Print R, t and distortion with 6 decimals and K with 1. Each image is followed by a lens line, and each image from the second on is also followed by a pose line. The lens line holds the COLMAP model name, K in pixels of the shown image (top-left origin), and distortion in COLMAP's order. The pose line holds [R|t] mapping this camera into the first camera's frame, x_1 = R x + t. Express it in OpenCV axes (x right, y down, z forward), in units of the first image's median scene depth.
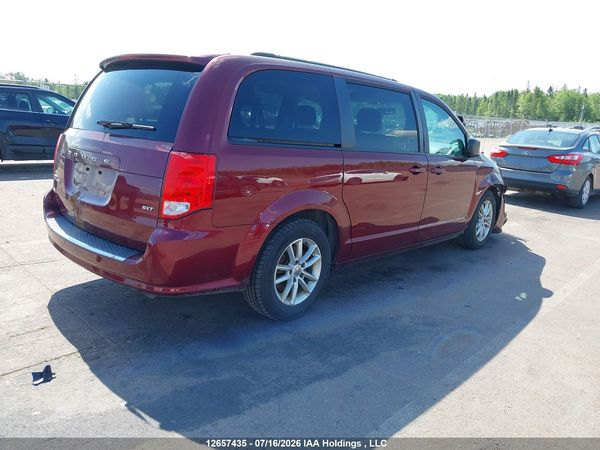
lens RADIAL K [[508.0, 0, 299.0], [0, 508.0, 224.6], [0, 0, 1]] dist [0.030558, -0.046857]
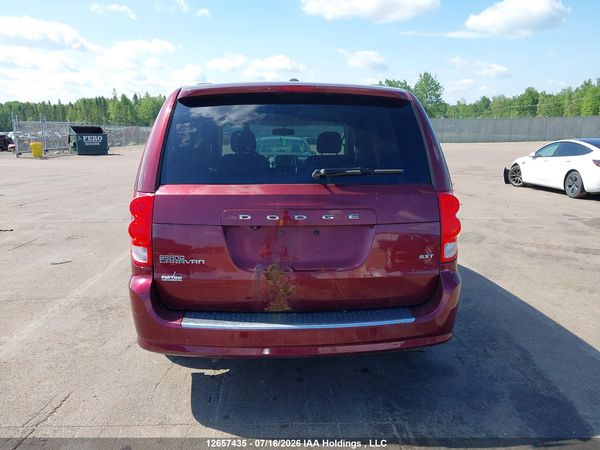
lens RADIAL K [[508.0, 0, 302.6], [0, 508.0, 223.8], [0, 0, 1]] dist [0.030558, -0.046857]
pose [[0.639886, -0.183862, 0.746151, -0.126298], [0.190201, 0.978639, 0.078037, -0.023070], [-0.744560, 0.091983, 0.661188, 0.062404]]
